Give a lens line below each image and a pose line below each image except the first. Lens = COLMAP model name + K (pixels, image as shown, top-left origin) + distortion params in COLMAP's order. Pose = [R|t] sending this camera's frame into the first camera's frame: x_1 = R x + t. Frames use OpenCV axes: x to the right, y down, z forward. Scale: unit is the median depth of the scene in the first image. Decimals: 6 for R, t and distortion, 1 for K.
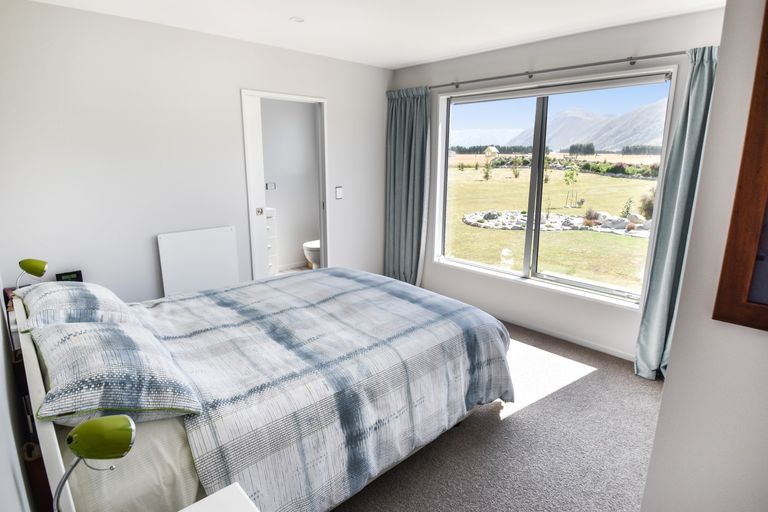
lens RADIAL K [[401.0, 0, 384.0], [0, 401.0, 256.0], [0, 0, 1]] dist [-0.002165, -0.000350]
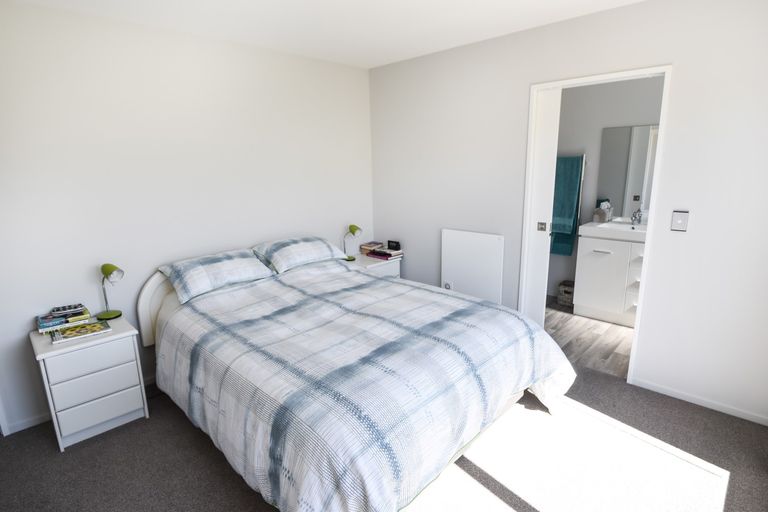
lens RADIAL K [[401.0, 0, 384.0], [0, 401.0, 256.0], [0, 0, 1]] dist [-0.002165, -0.000350]
pose [[0.079357, 0.227822, -0.970464, 0.776618], [-0.225684, 0.952362, 0.205118, -0.236048], [0.970963, 0.202741, 0.126992, 0.919666]]
